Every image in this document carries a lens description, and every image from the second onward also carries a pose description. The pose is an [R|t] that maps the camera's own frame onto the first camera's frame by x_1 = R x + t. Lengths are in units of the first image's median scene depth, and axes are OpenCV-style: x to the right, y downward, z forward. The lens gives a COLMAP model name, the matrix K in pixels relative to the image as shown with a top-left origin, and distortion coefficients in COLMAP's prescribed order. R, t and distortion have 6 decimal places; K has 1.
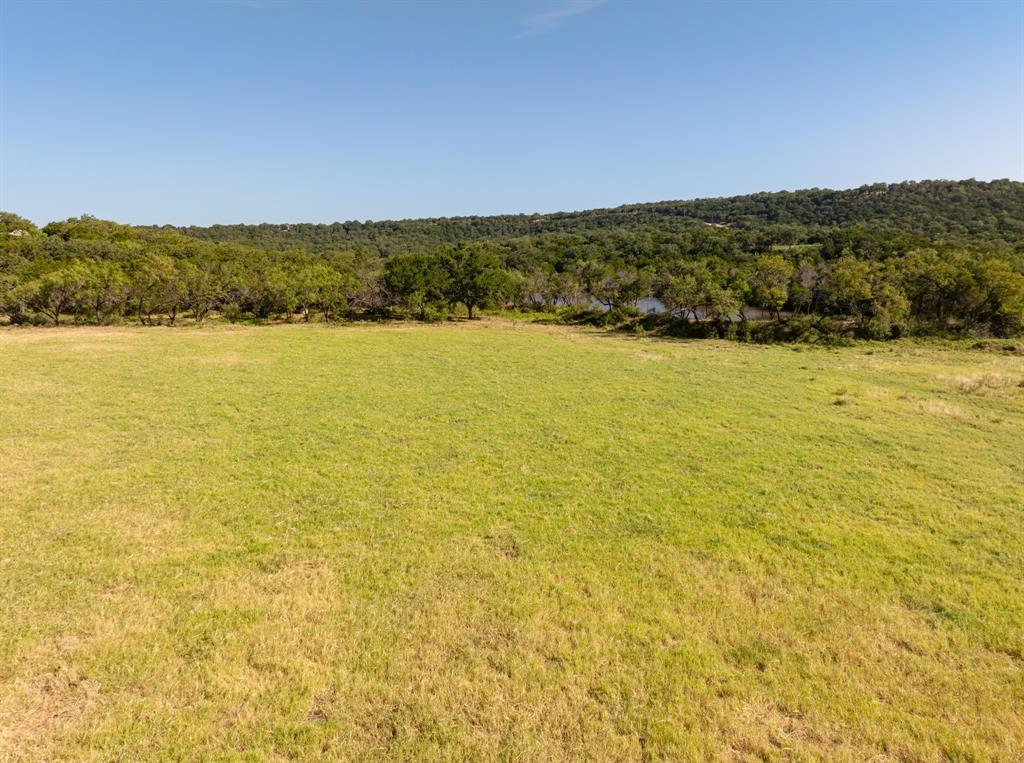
lens RADIAL K [[773.5, 0, 517.4], [0, 773.5, 383.1], [0, 0, 1]] dist [-0.039607, 0.001906]
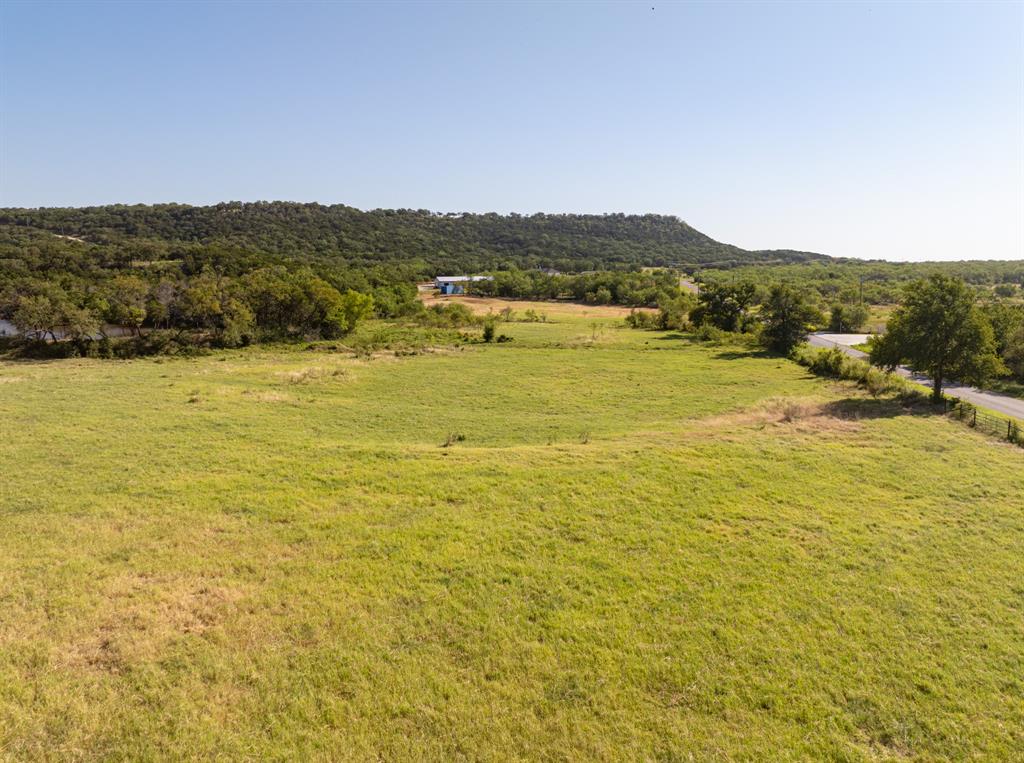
lens RADIAL K [[773.5, 0, 517.4], [0, 773.5, 383.1], [0, 0, 1]] dist [-0.039607, 0.001906]
pose [[0.715765, -0.093007, 0.692121, -0.030001], [0.105030, 0.994155, 0.024976, 0.012563], [-0.690398, 0.054816, 0.721350, -0.134907]]
